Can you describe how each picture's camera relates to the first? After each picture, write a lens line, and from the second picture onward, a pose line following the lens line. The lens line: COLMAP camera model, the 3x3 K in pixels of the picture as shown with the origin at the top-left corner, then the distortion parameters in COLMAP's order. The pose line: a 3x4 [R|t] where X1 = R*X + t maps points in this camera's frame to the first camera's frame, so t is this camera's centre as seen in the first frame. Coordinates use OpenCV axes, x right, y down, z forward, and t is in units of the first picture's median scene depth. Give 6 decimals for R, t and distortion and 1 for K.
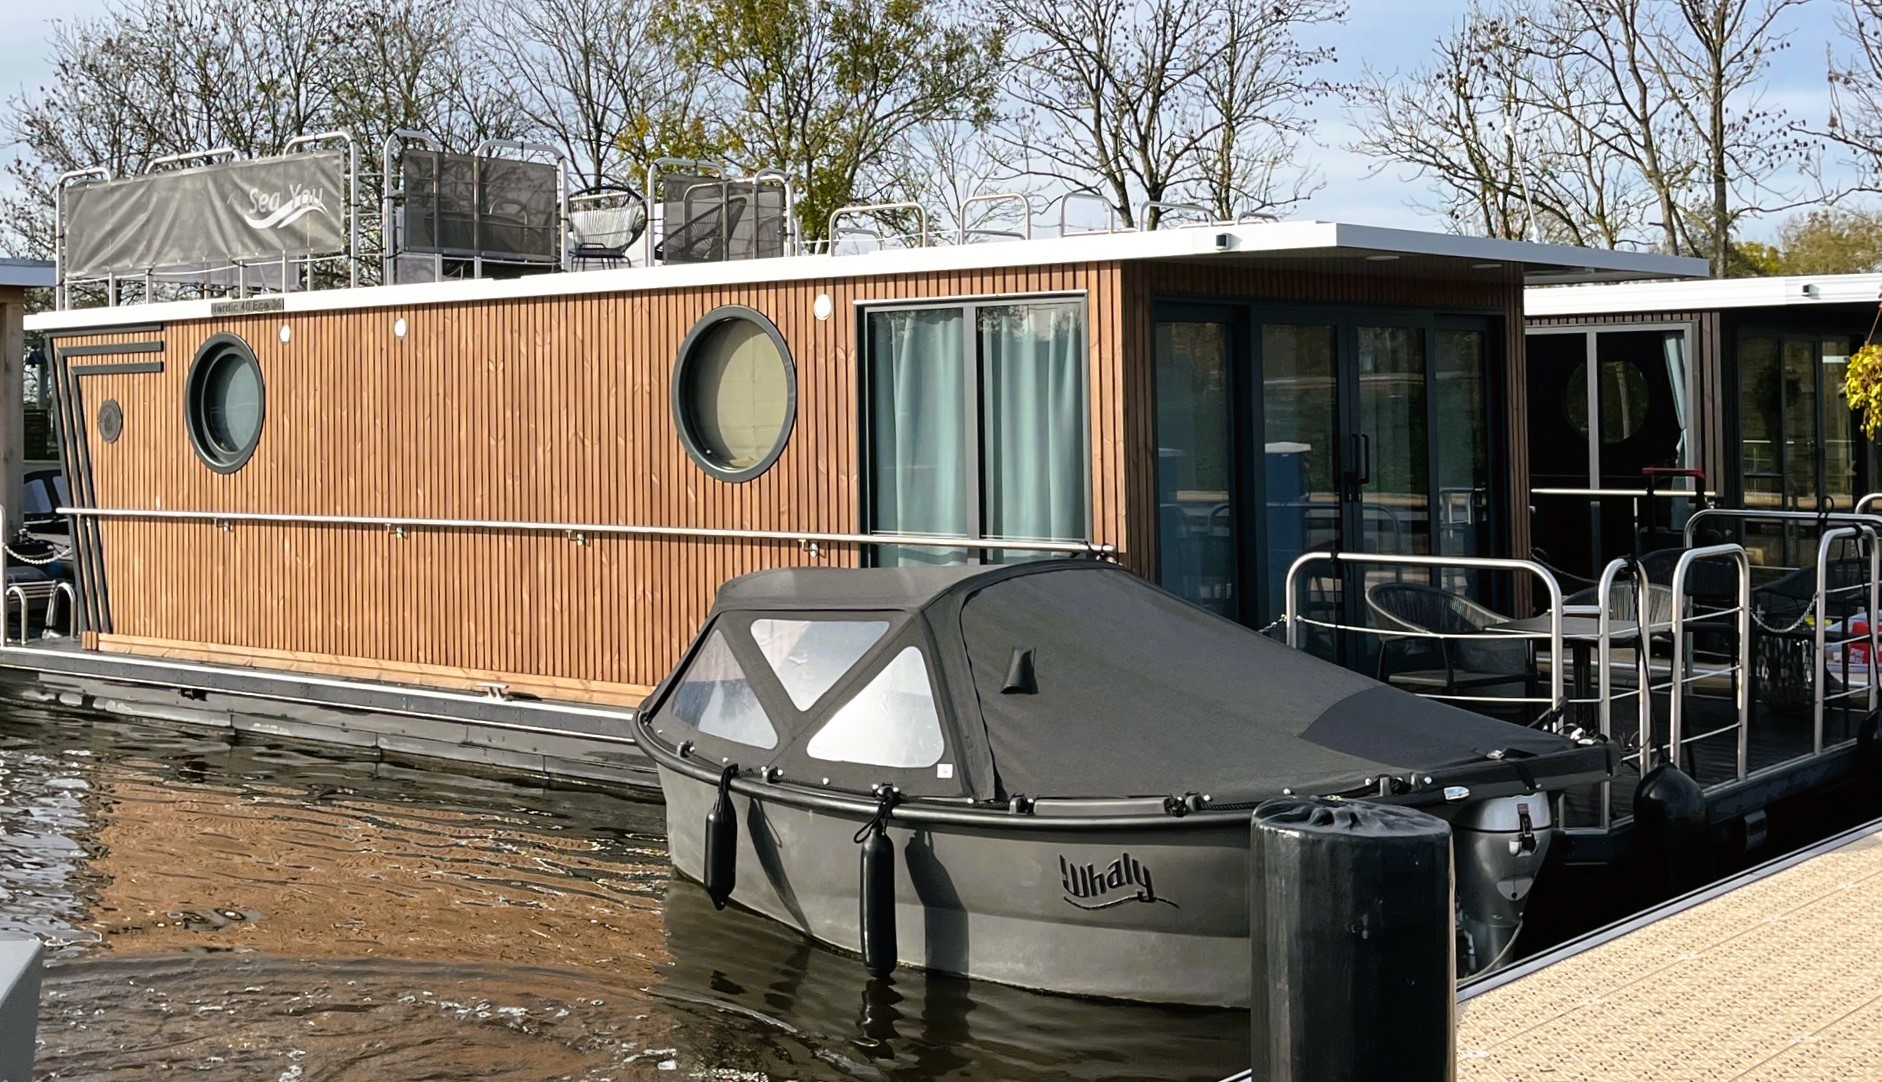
lens RADIAL K [[2346.8, 0, 942.8], [0, 2346.8, 403.6], [0, 0, 1]] dist [0.006705, -0.419190]
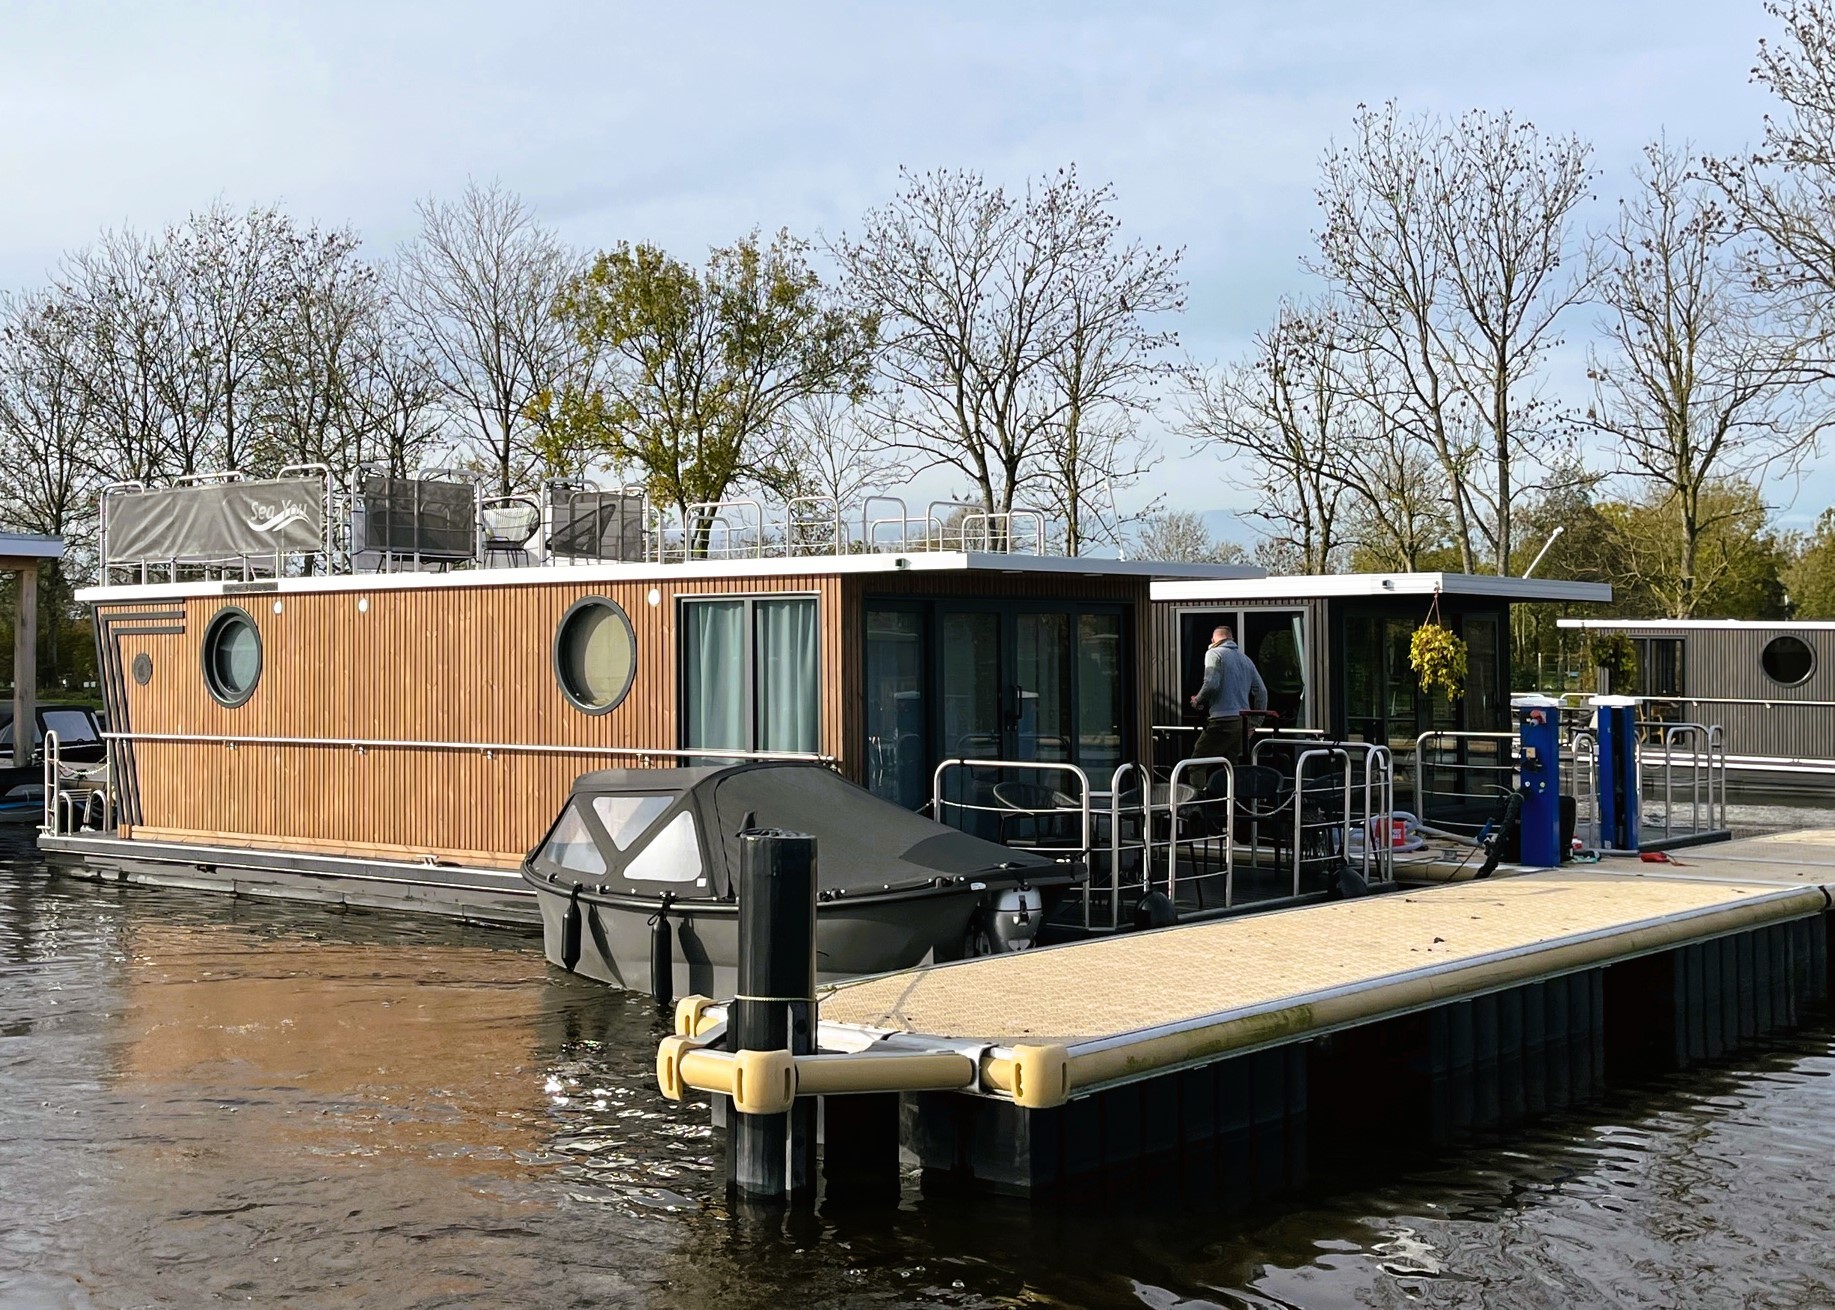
lens RADIAL K [[2683.0, 0, 917.5], [0, 2683.0, 655.0], [0, 0, 1]] dist [-0.043924, -0.082074]
pose [[0.999949, 0.008187, 0.005841, 0.044097], [-0.008214, 0.999956, 0.004489, -0.005874], [-0.005804, -0.004536, 0.999973, -0.289943]]
